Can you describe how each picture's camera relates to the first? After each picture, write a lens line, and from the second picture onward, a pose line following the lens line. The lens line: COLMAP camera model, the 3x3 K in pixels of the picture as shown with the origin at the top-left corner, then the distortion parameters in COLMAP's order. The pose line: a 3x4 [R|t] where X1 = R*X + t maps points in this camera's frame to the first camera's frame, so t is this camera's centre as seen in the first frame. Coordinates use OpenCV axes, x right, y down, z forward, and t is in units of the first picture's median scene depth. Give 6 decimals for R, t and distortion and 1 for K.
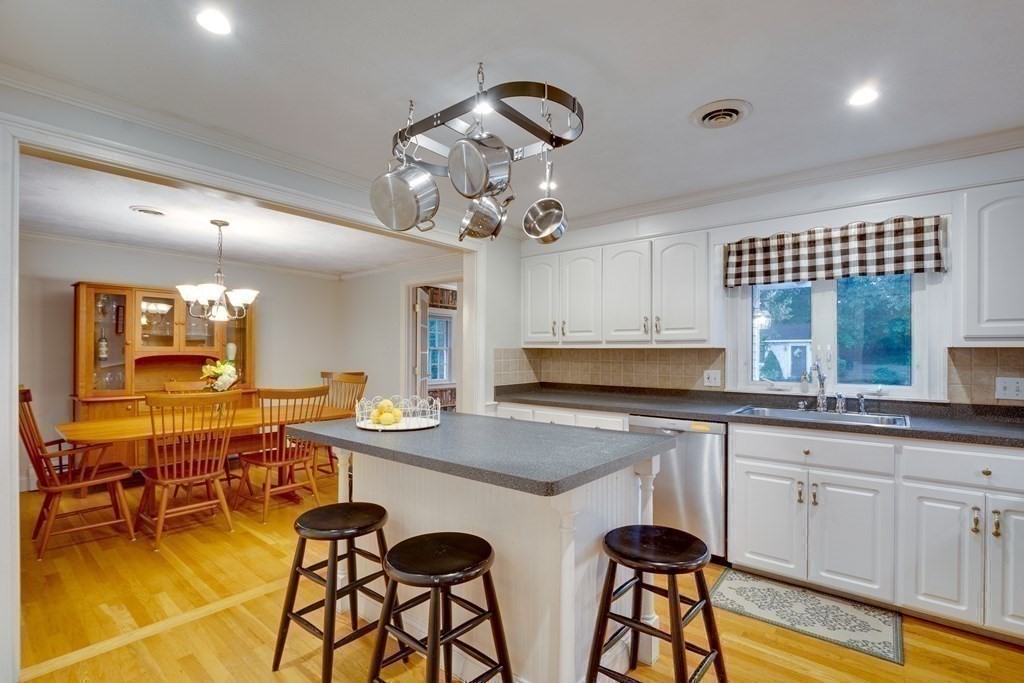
lens RADIAL K [[479.5, 0, 512.1], [0, 479.5, 351.8], [0, 0, 1]] dist [-0.002023, -0.000231]
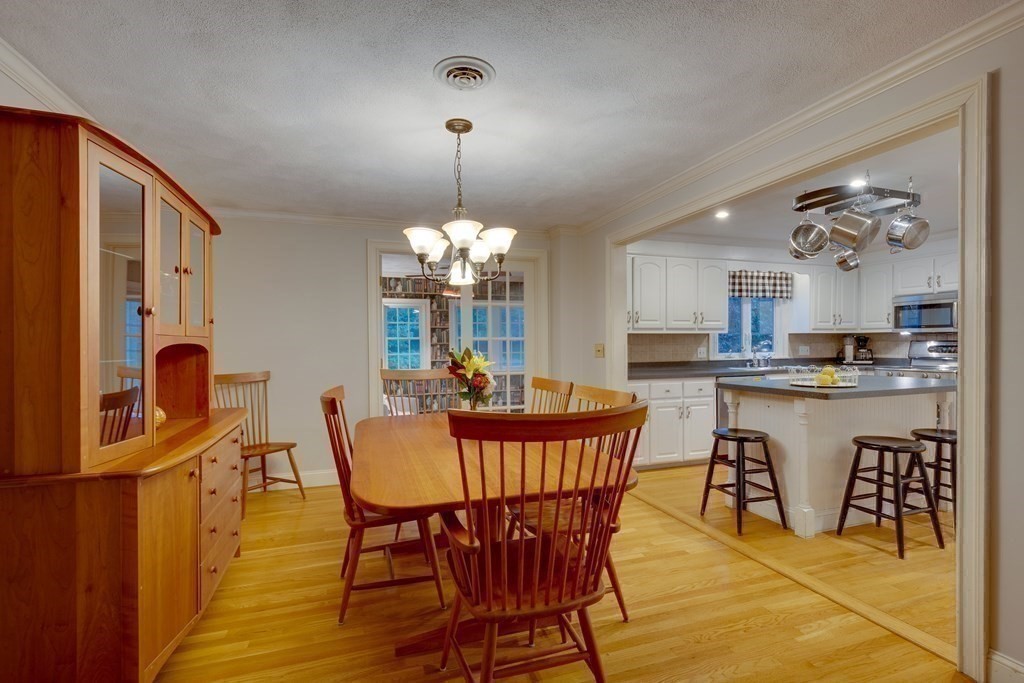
lens RADIAL K [[487.5, 0, 512.1], [0, 487.5, 354.0], [0, 0, 1]] dist [0.001240, 0.000043]
pose [[0.520488, -0.028314, 0.853399, -1.267290], [0.009326, 0.999579, 0.027475, 0.009131], [-0.853818, -0.006342, 0.520533, 0.690464]]
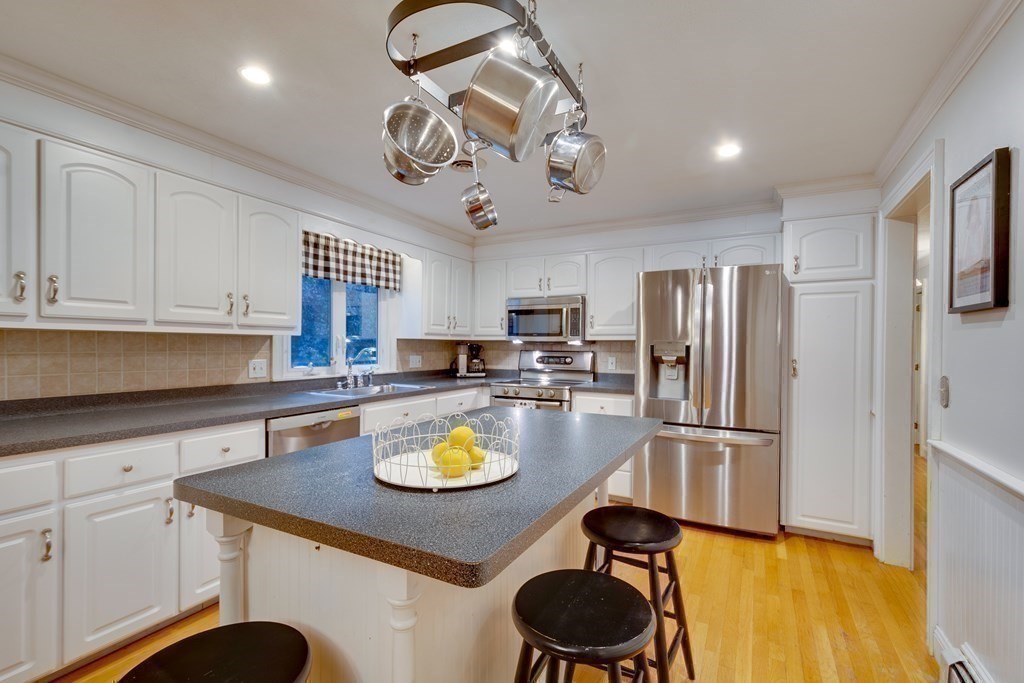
lens RADIAL K [[450.7, 0, 514.4], [0, 450.7, 350.3], [0, 0, 1]] dist [0.000644, 0.000164]
pose [[-0.204733, -0.016793, 0.978674, -0.506292], [-0.010989, 0.999829, 0.014858, 0.002788], [-0.978756, -0.007712, -0.204883, 0.694221]]
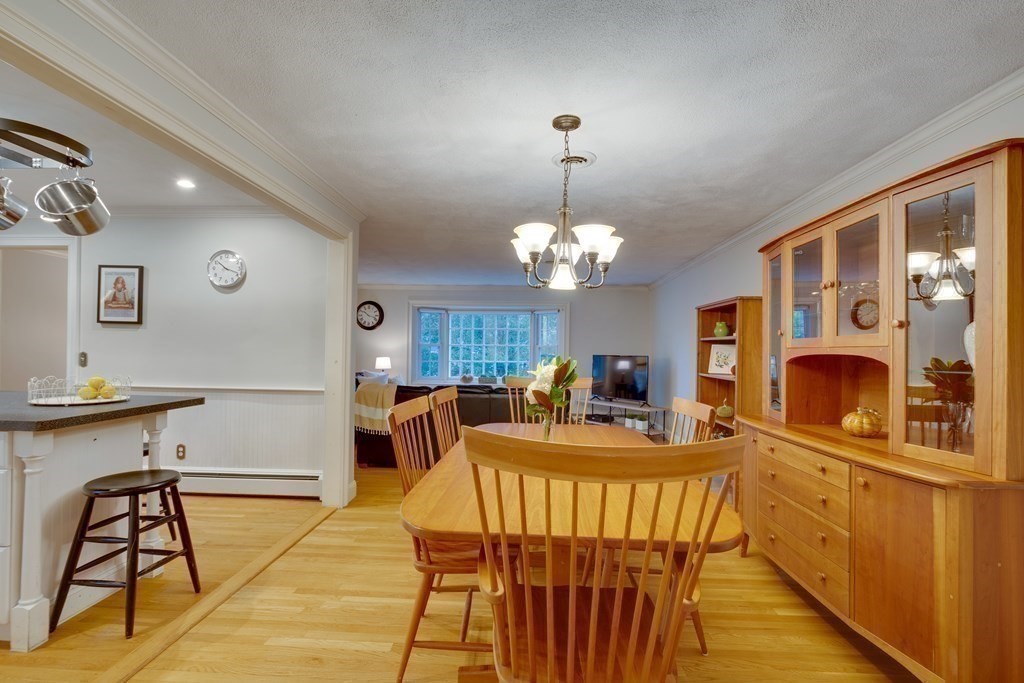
lens RADIAL K [[465.2, 0, 513.8], [0, 465.2, 350.0], [0, 0, 1]] dist [-0.002527, -0.000724]
pose [[-0.794458, -0.020290, -0.606980, -0.246491], [-0.020970, 0.999762, -0.005973, 0.015212], [0.606957, 0.007983, -0.794695, 1.601752]]
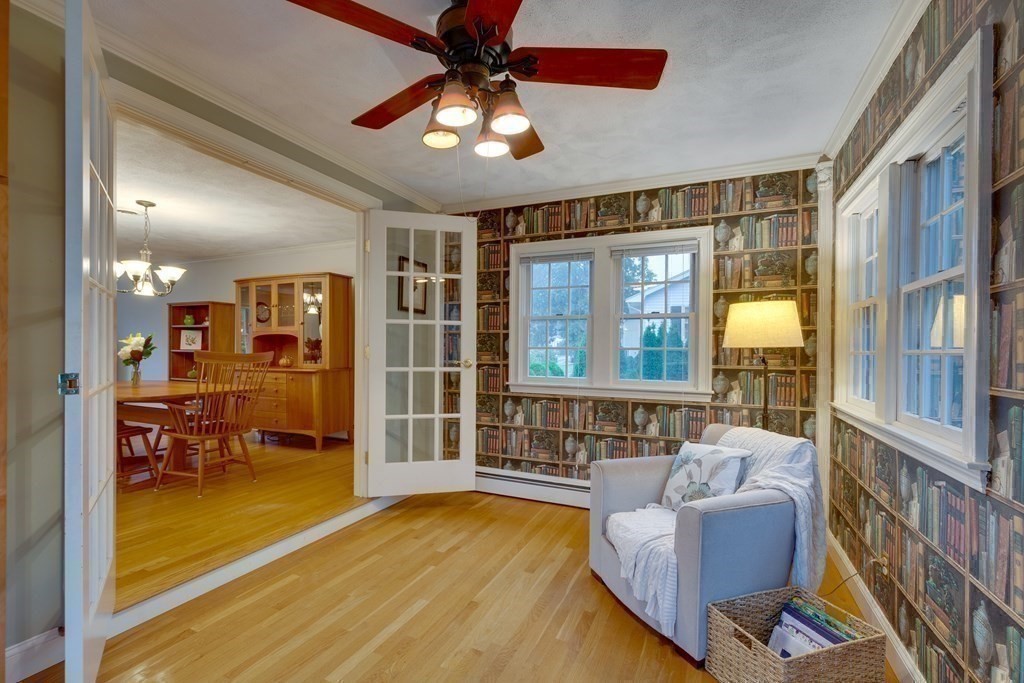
lens RADIAL K [[446.7, 0, 514.5], [0, 446.7, 352.0], [0, 0, 1]] dist [0.003072, 0.000016]
pose [[0.270433, -0.000160, -0.962739, 0.660256], [-0.007361, 0.999970, -0.002234, 0.064076], [0.962711, 0.007691, 0.270424, 1.721860]]
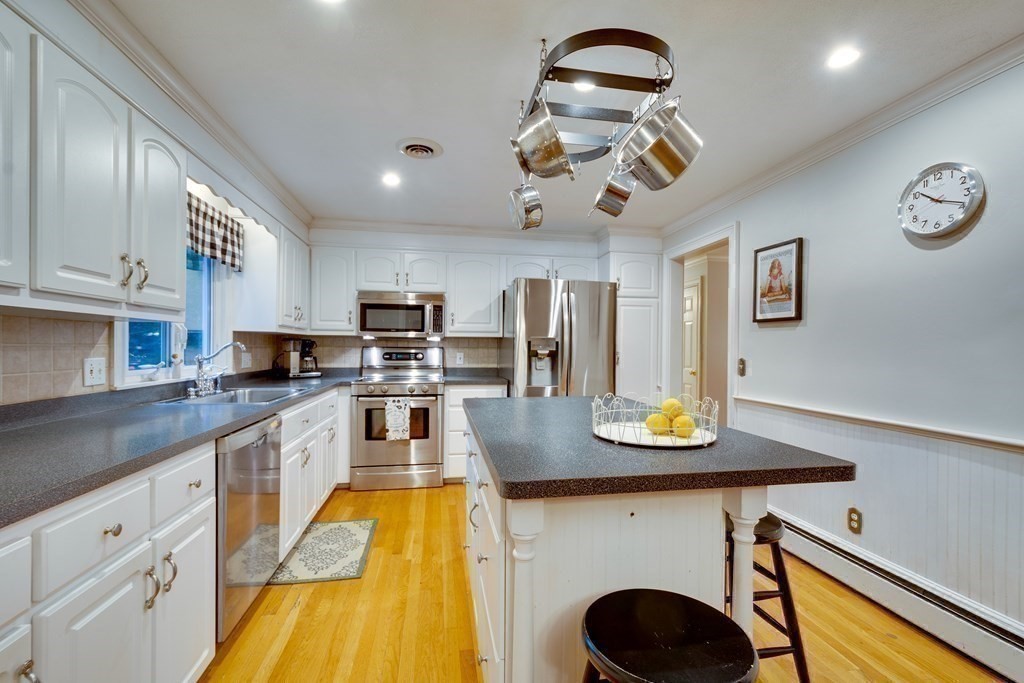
lens RADIAL K [[446.7, 0, 514.5], [0, 446.7, 352.0], [0, 0, 1]] dist [0.003072, 0.000016]
pose [[-0.766996, -0.016869, 0.641430, -0.325977], [-0.013621, 0.999857, 0.010009, 0.018830], [-0.641507, -0.001060, -0.767116, 1.080144]]
